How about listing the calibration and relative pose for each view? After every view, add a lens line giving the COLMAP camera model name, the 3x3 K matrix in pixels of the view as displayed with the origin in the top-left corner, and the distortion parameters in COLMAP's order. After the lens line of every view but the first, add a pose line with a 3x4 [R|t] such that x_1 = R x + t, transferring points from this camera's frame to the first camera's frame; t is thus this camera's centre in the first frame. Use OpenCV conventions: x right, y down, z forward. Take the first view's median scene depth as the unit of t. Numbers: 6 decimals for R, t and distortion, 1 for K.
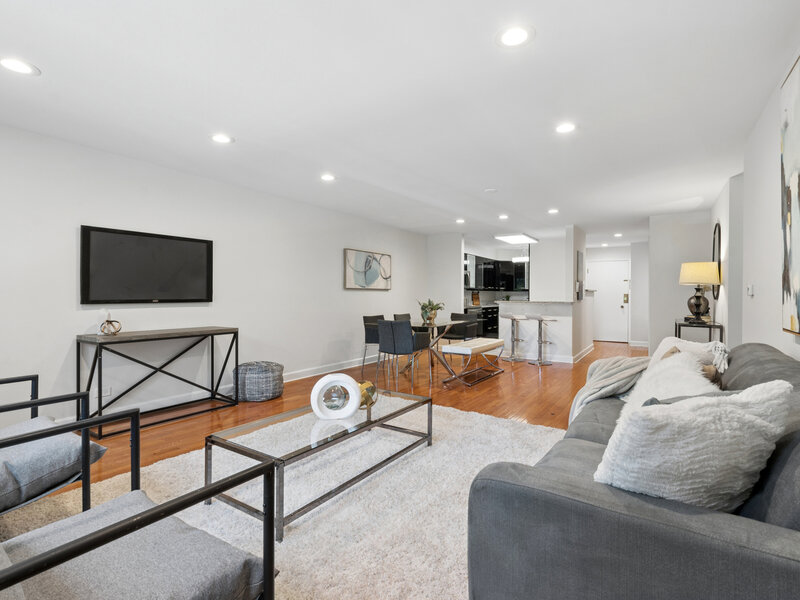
lens RADIAL K [[404.3, 0, 402.9], [0, 404.3, 296.4], [0, 0, 1]] dist [0.003460, 0.000496]
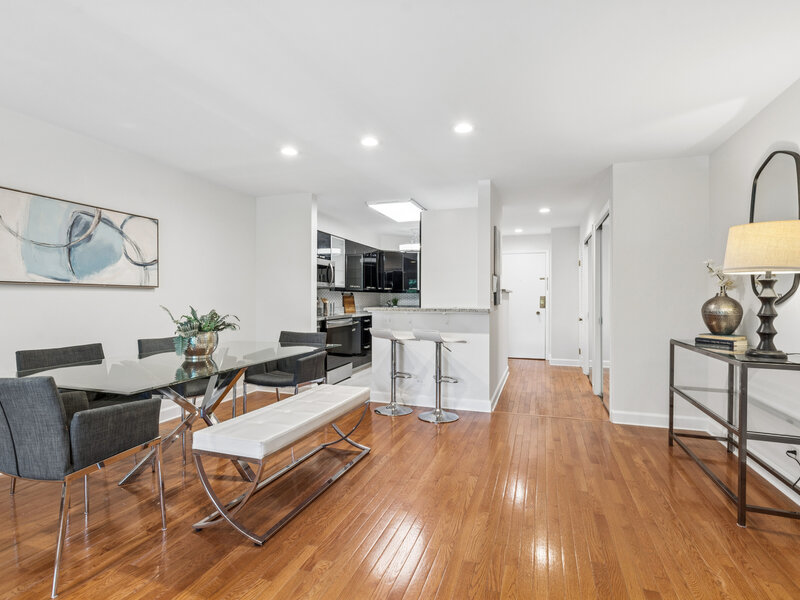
lens RADIAL K [[404.3, 0, 398.4], [0, 404.3, 301.8], [0, 0, 1]] dist [0.003460, 0.000496]
pose [[0.972453, -0.004604, 0.233052, 0.143566], [0.003678, 0.999984, 0.004410, 0.000318], [-0.233068, -0.003432, 0.972454, 0.433425]]
